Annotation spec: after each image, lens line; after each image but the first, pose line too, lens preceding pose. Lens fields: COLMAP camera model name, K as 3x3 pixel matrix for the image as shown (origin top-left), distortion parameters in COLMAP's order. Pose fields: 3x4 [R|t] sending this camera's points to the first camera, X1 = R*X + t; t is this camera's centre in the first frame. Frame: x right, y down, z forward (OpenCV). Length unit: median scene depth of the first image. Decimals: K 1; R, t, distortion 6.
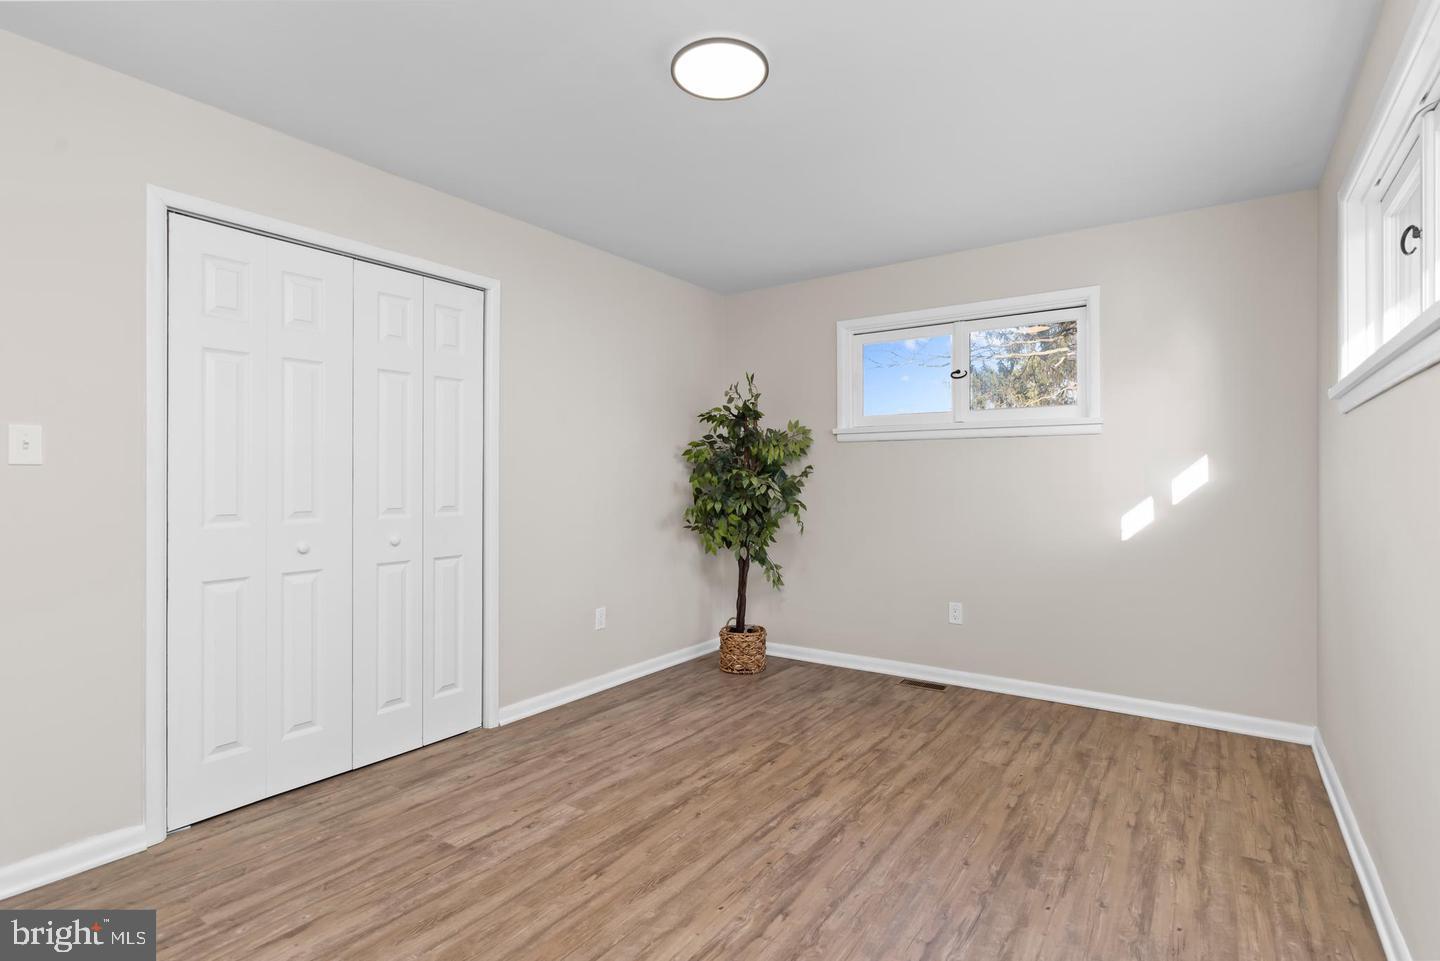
lens RADIAL K [[702.2, 0, 737.4], [0, 702.2, 481.4], [0, 0, 1]] dist [0.000571, -0.000275]
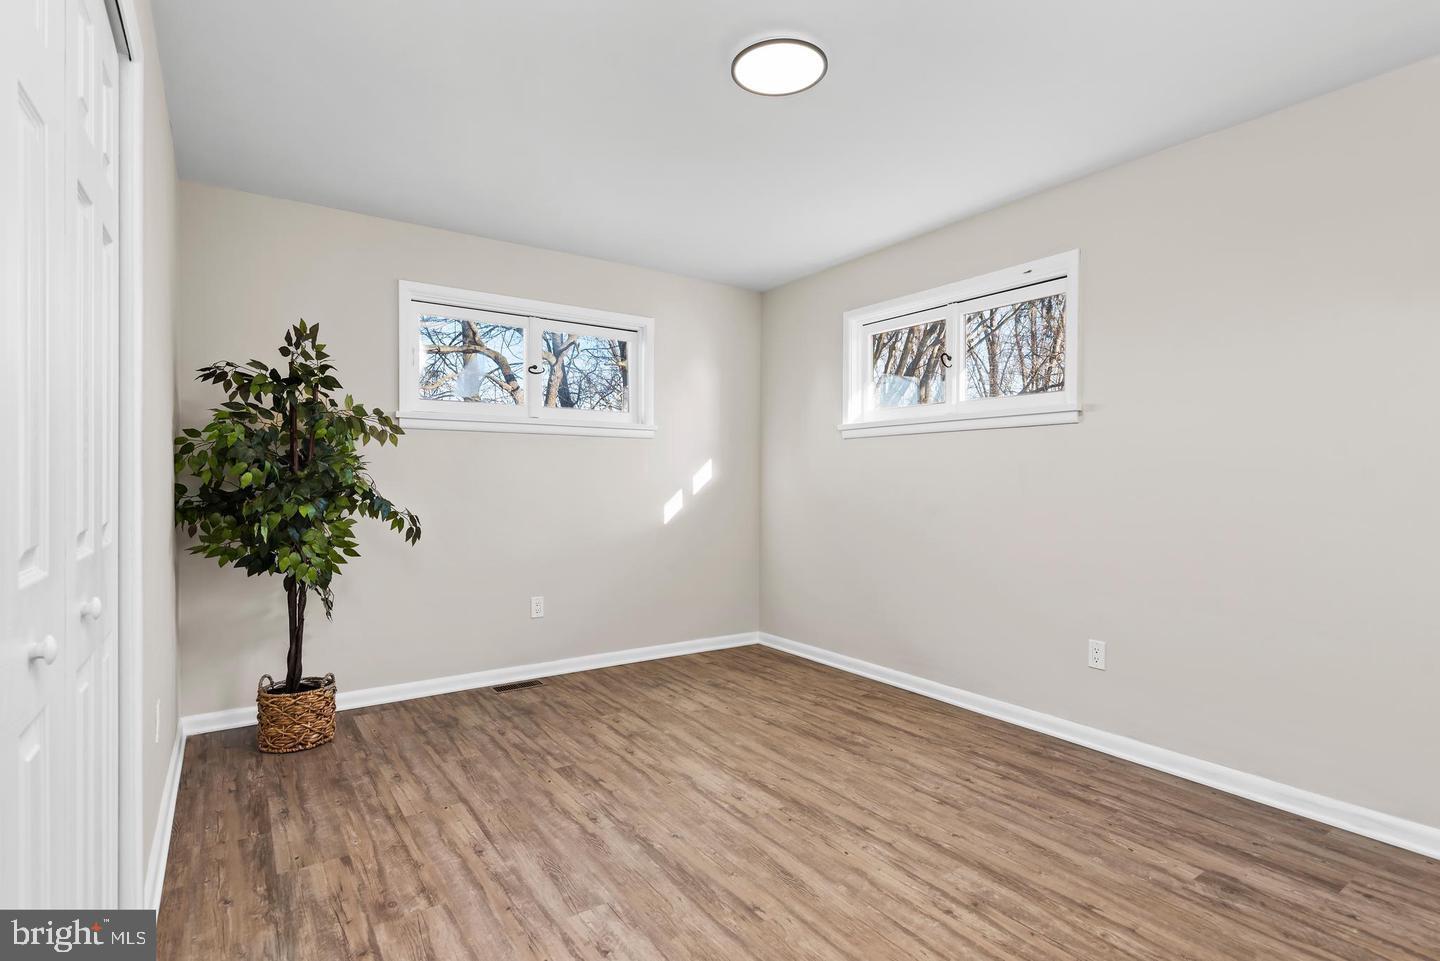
lens RADIAL K [[718.1, 0, 741.8], [0, 718.1, 490.0], [0, 0, 1]] dist [-0.000177, -0.000209]
pose [[0.345641, -0.012197, 0.938287, -0.697610], [0.000668, 0.999918, 0.012752, 0.008488], [-0.938366, -0.003781, 0.345621, 0.463561]]
